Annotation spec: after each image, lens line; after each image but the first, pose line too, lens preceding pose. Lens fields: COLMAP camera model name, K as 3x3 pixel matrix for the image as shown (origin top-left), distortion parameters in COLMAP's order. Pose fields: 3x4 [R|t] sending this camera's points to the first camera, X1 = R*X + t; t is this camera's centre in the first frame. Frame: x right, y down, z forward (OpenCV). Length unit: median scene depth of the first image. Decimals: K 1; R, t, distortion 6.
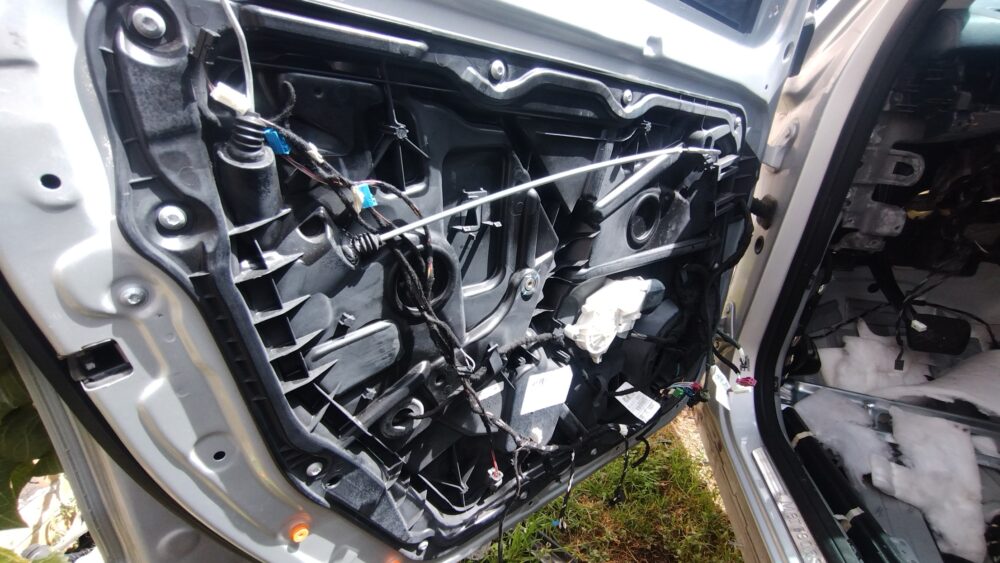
lens RADIAL K [[460.4, 0, 500.0], [0, 460.4, 281.5], [0, 0, 1]] dist [-0.001277, 0.000233]
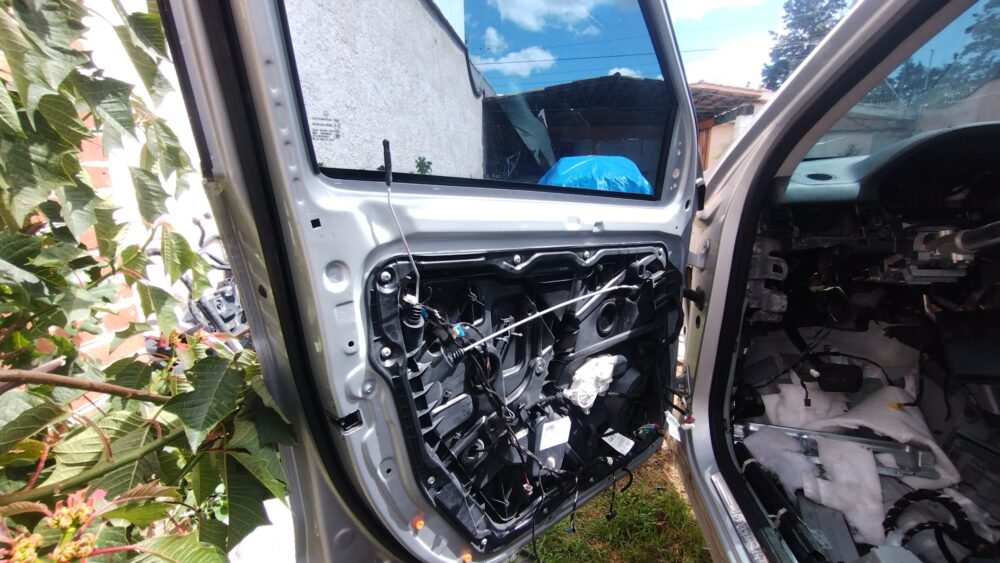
lens RADIAL K [[466.6, 0, 499.8], [0, 466.6, 288.6], [0, 0, 1]] dist [-0.000227, -0.000946]
pose [[0.997521, -0.068128, 0.017630, -0.082417], [0.069890, 0.988376, -0.135016, -0.048618], [-0.008227, 0.135913, 0.990687, -0.647530]]
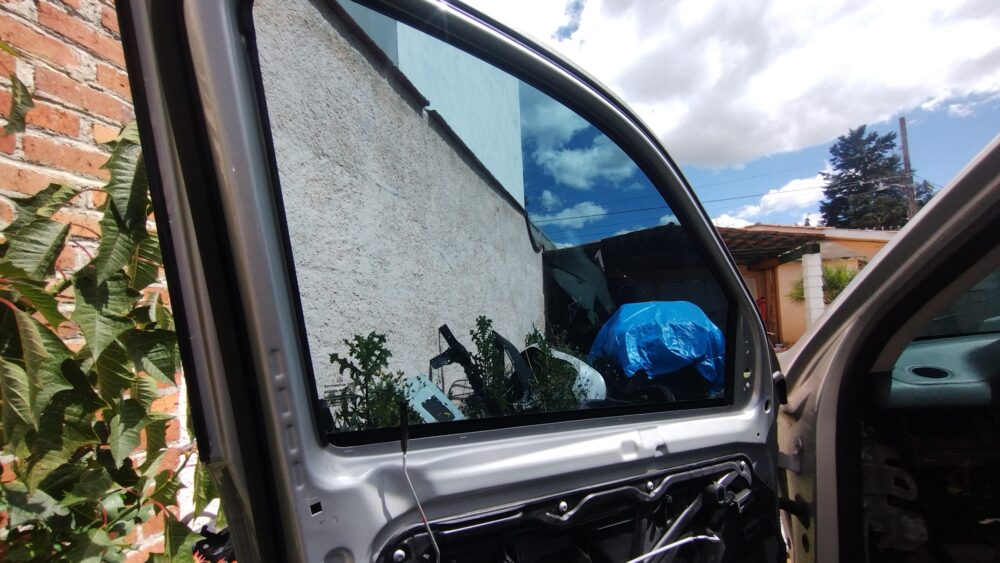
lens RADIAL K [[460.4, 0, 500.0], [0, 460.4, 281.5], [0, 0, 1]] dist [-0.001277, 0.000233]
pose [[0.989849, -0.102514, -0.098434, 0.011274], [0.049943, 0.899340, -0.434389, -0.323739], [0.133057, 0.425063, 0.895331, -0.575328]]
